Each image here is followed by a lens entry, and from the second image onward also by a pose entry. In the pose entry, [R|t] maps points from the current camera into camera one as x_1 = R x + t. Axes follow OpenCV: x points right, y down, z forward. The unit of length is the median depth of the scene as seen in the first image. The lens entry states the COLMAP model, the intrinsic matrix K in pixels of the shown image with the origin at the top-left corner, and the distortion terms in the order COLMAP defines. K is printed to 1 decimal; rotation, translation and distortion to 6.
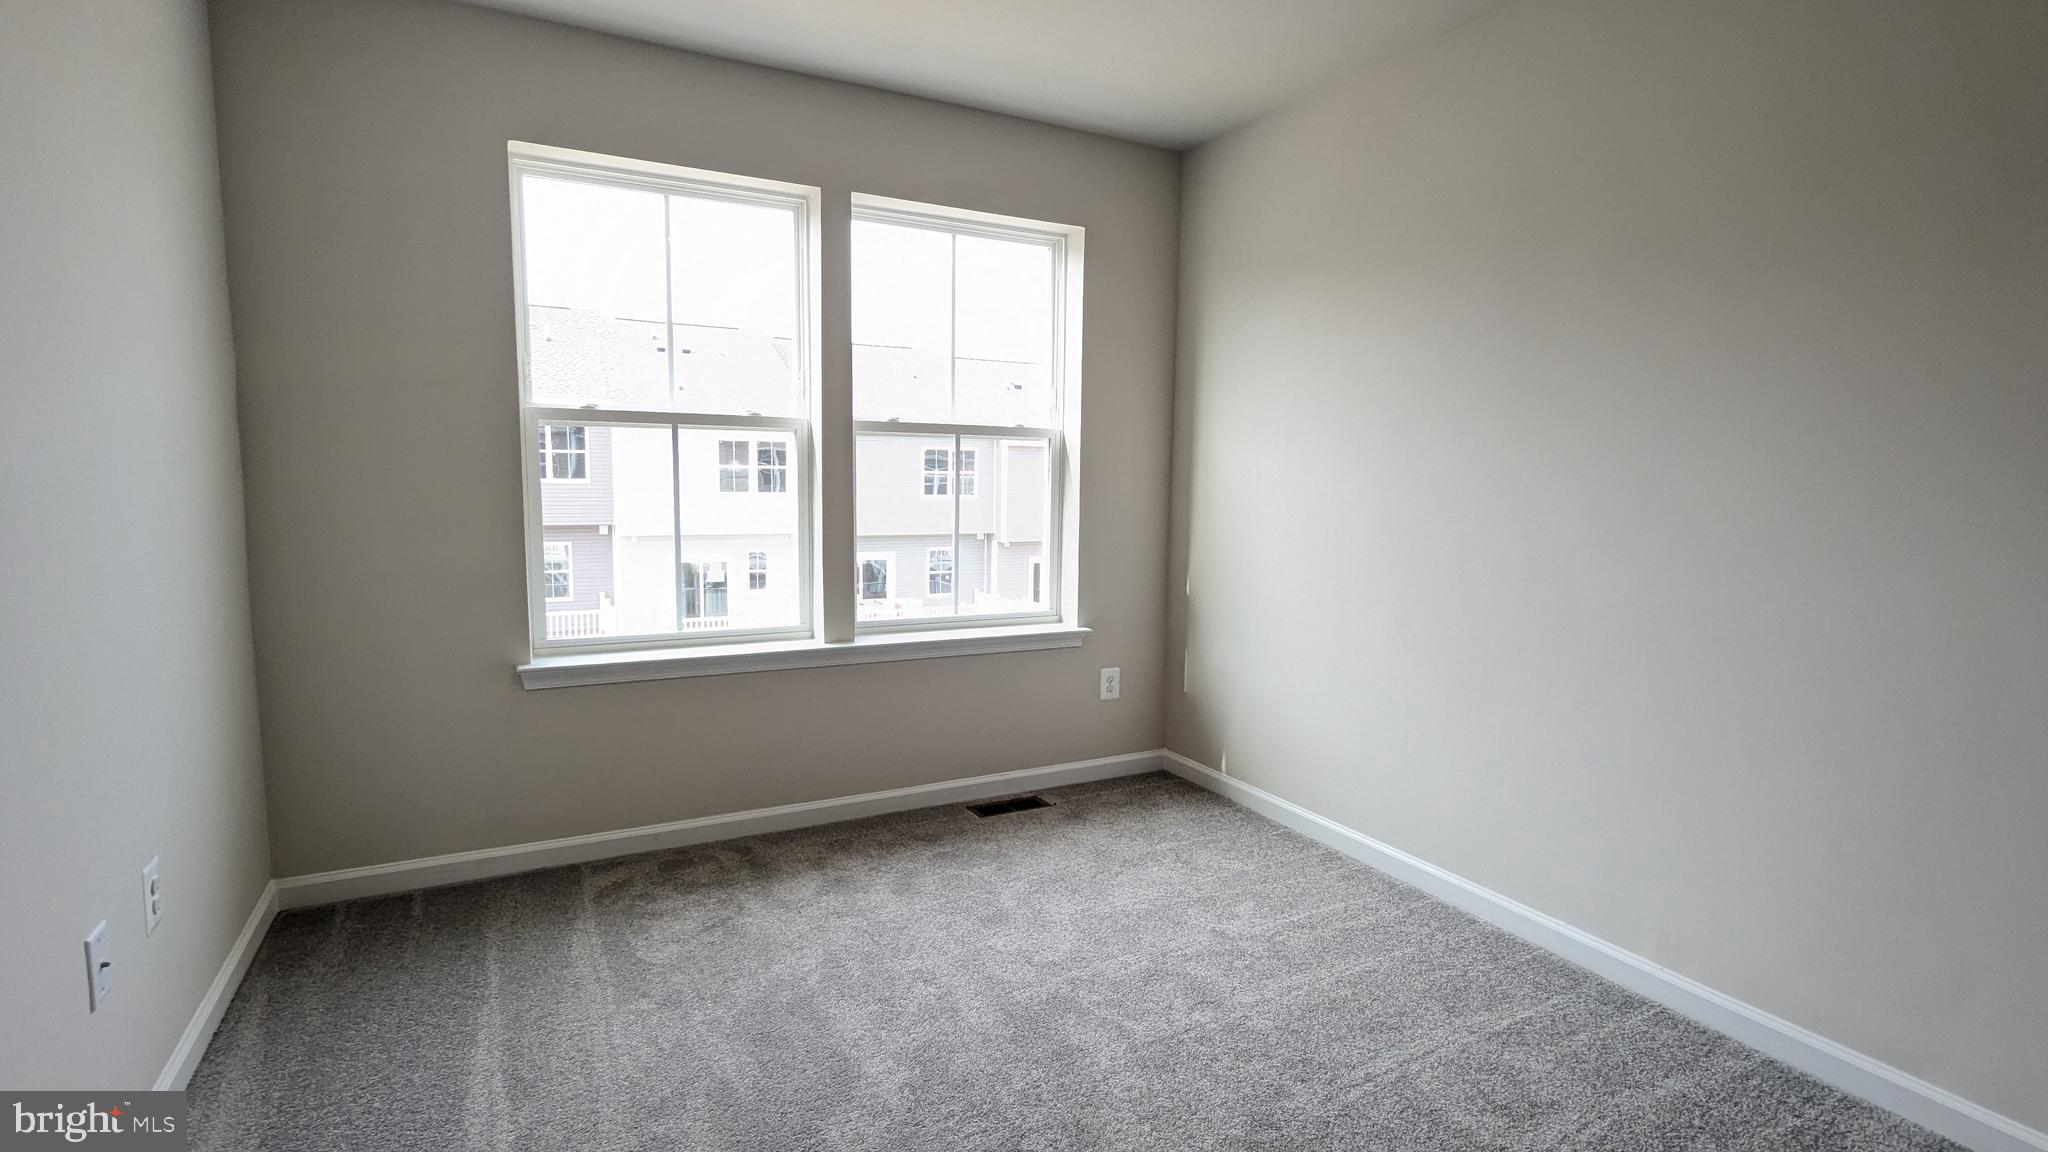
lens RADIAL K [[969.9, 0, 1022.5], [0, 969.9, 586.5], [0, 0, 1]] dist [0.000539, 0.000997]
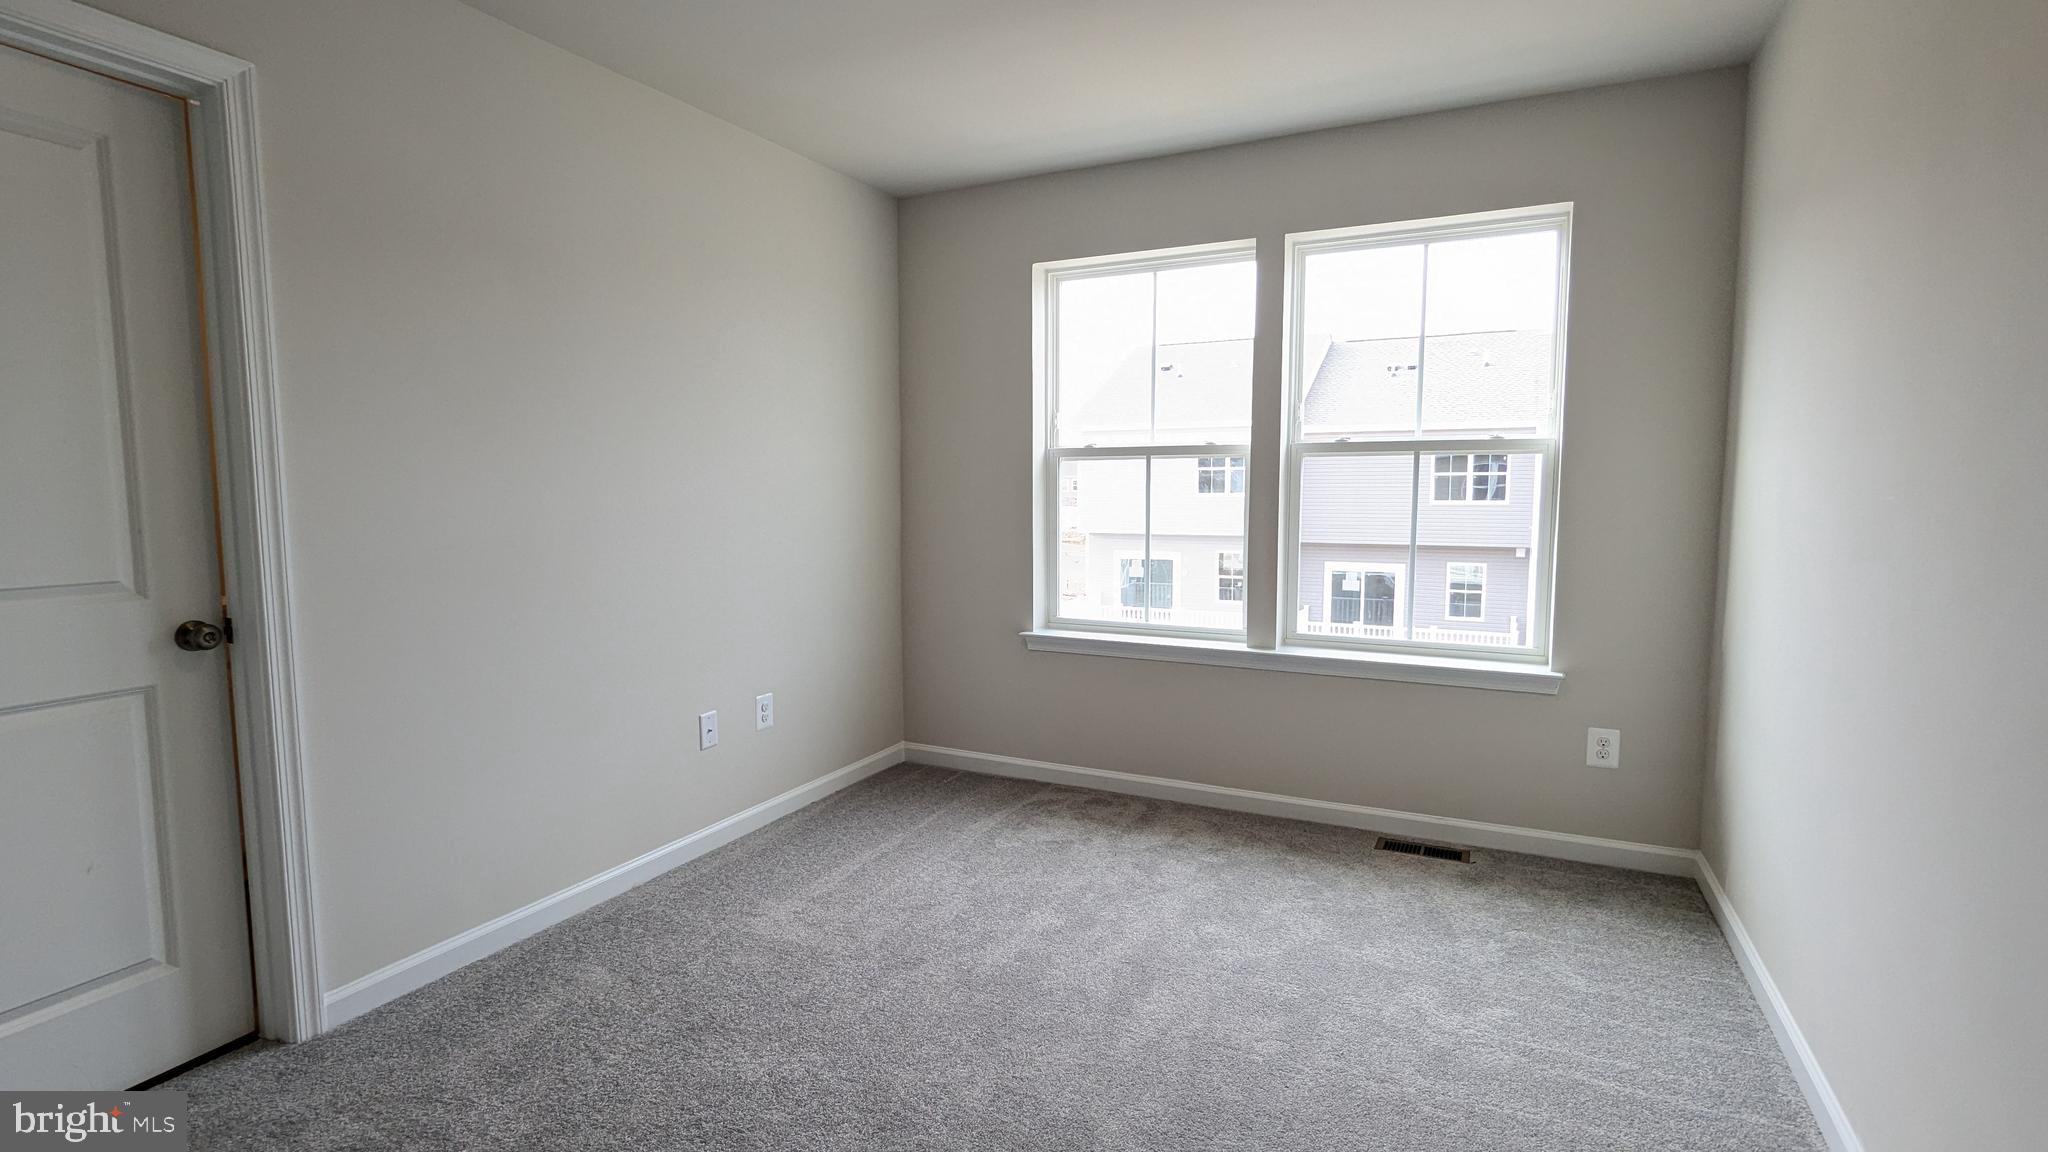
lens RADIAL K [[969.9, 0, 1022.9], [0, 969.9, 588.2], [0, 0, 1]] dist [0.000539, 0.000997]
pose [[0.581066, 0.066225, -0.811157, 0.570789], [-0.087557, 0.995986, 0.018595, -0.006548], [0.809133, 0.060218, 0.584532, 0.154954]]
